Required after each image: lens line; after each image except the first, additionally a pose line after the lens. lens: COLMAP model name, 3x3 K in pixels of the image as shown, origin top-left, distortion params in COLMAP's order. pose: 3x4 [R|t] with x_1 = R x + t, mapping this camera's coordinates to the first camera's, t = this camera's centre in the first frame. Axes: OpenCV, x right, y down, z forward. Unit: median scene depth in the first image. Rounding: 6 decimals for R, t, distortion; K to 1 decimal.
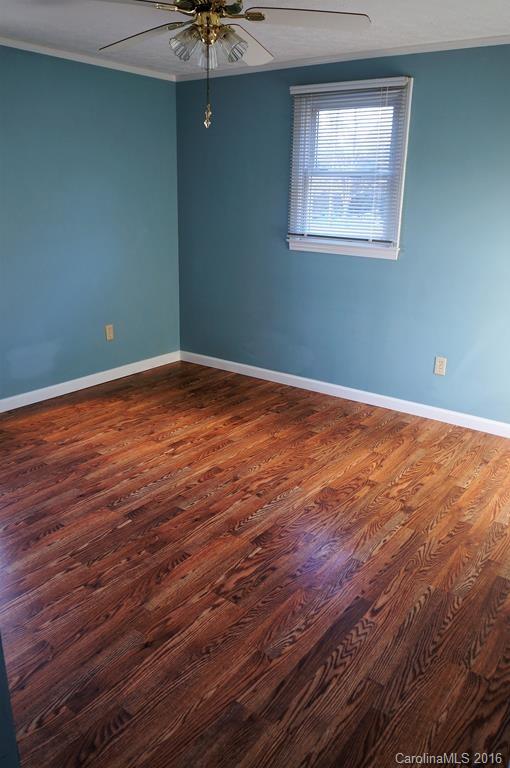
lens RADIAL K [[591.1, 0, 254.6], [0, 591.1, 384.0], [0, 0, 1]] dist [-0.036220, 0.001499]
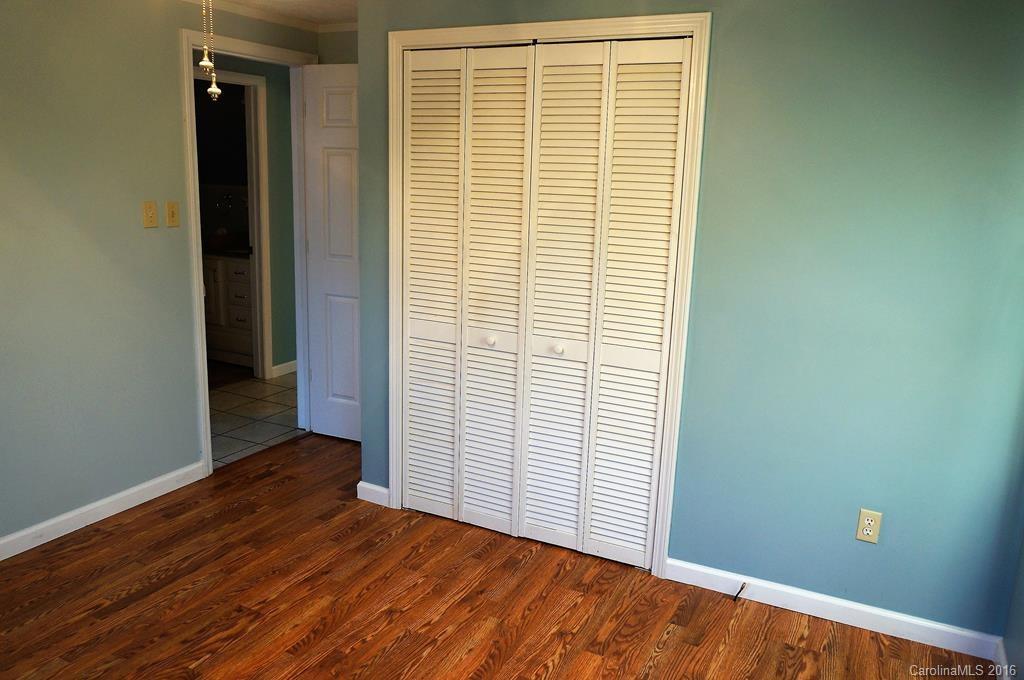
lens RADIAL K [[788.1, 0, 512.3], [0, 788.1, 340.0], [0, 0, 1]] dist [-0.036220, 0.001499]
pose [[-0.985943, -0.026412, -0.164979, -0.242380], [-0.105540, 0.863939, 0.492413, -0.673708], [0.129526, 0.502903, -0.854583, 1.872264]]
